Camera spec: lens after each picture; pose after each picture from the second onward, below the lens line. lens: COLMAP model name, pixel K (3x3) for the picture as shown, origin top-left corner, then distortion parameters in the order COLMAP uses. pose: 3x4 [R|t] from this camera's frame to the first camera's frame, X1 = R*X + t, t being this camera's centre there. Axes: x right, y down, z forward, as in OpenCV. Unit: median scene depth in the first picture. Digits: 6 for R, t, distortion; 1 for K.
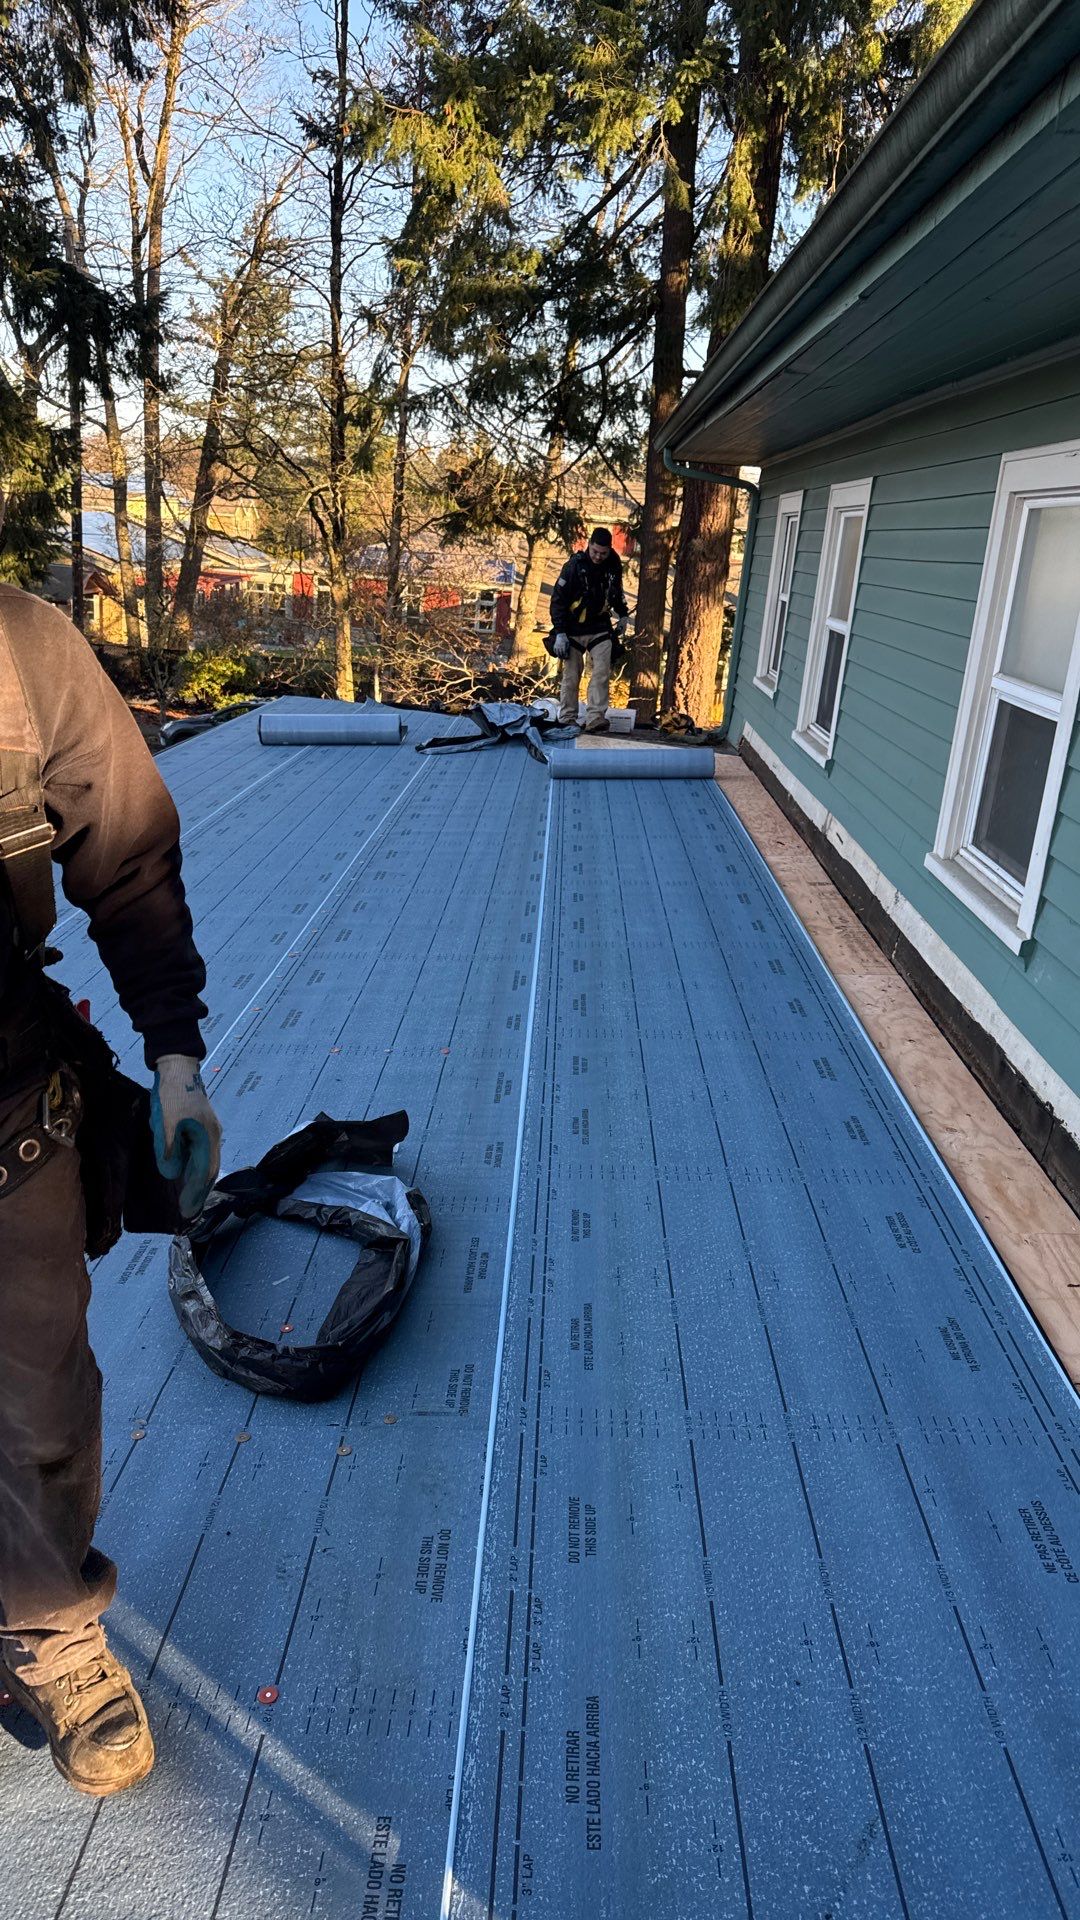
lens RADIAL K [[1364.3, 0, 541.5], [0, 1364.3, 940.3], [0, 0, 1]] dist [0.149508, -0.244757]
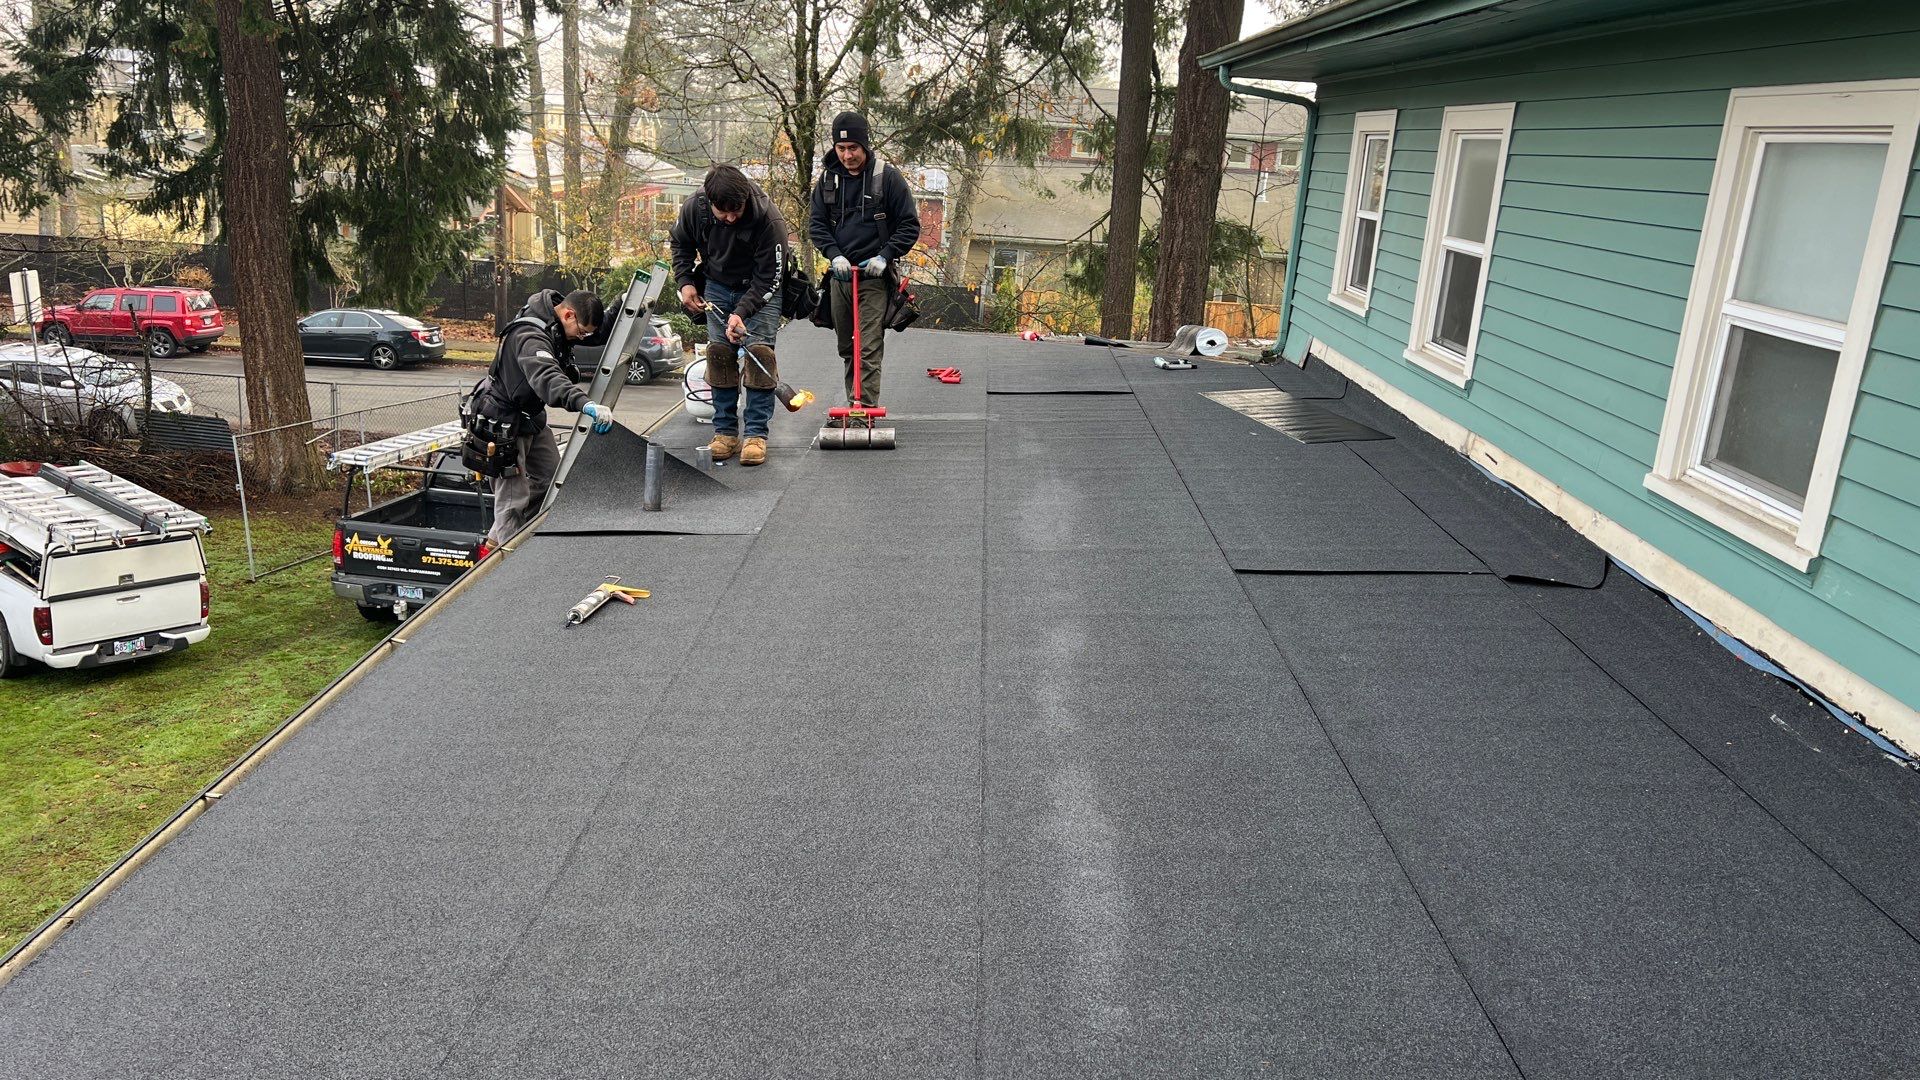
lens RADIAL K [[1466.1, 0, 962.4], [0, 1466.1, 548.0], [0, 0, 1]] dist [0.009140, -0.006392]
pose [[0.999885, -0.012307, 0.008808, -0.105362], [0.012430, 0.999824, -0.014051, 0.000186], [-0.008634, 0.014159, 0.999862, -0.034377]]
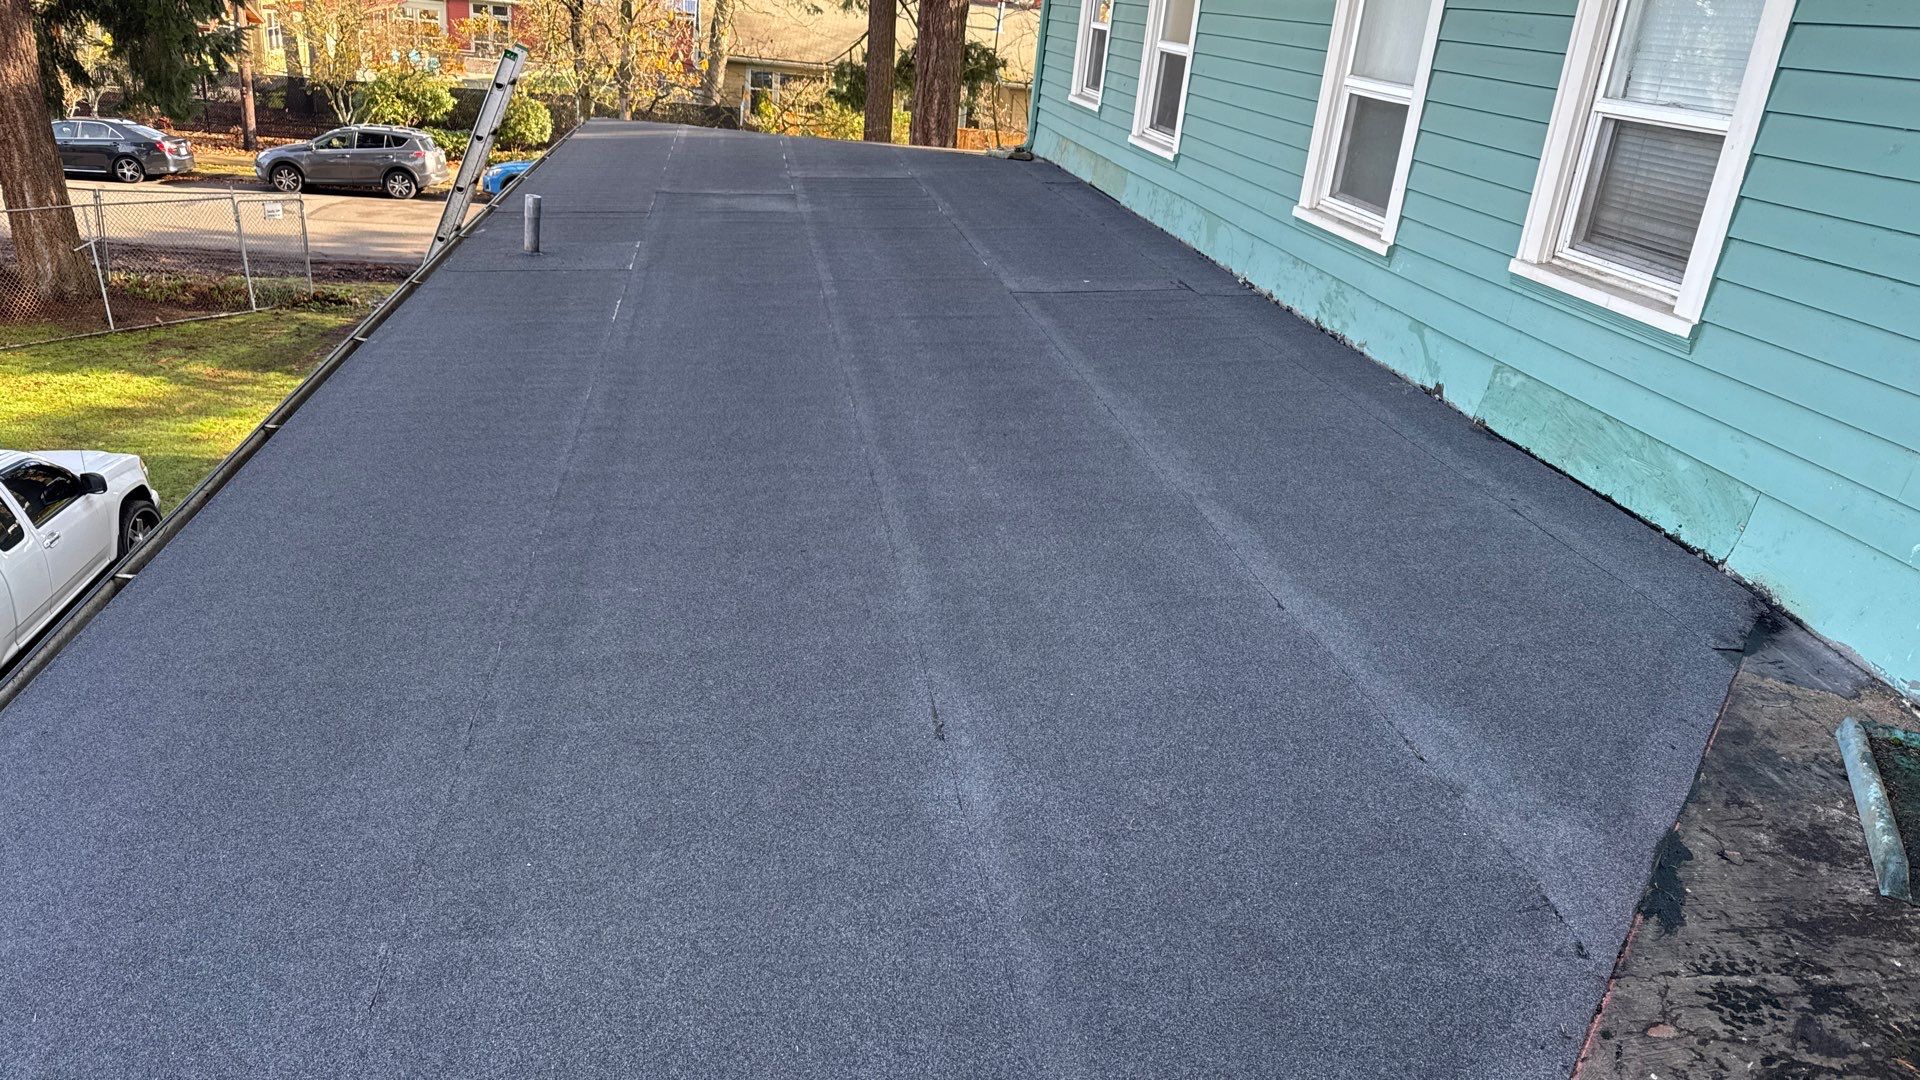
lens RADIAL K [[1364.0, 0, 980.6], [0, 1364.0, 545.3], [0, 0, 1]] dist [0.075787, -0.093912]
pose [[0.980631, -0.056772, 0.187457, -0.148804], [0.035477, 0.992725, 0.115058, 0.050129], [-0.192626, -0.106179, 0.975511, -0.168233]]
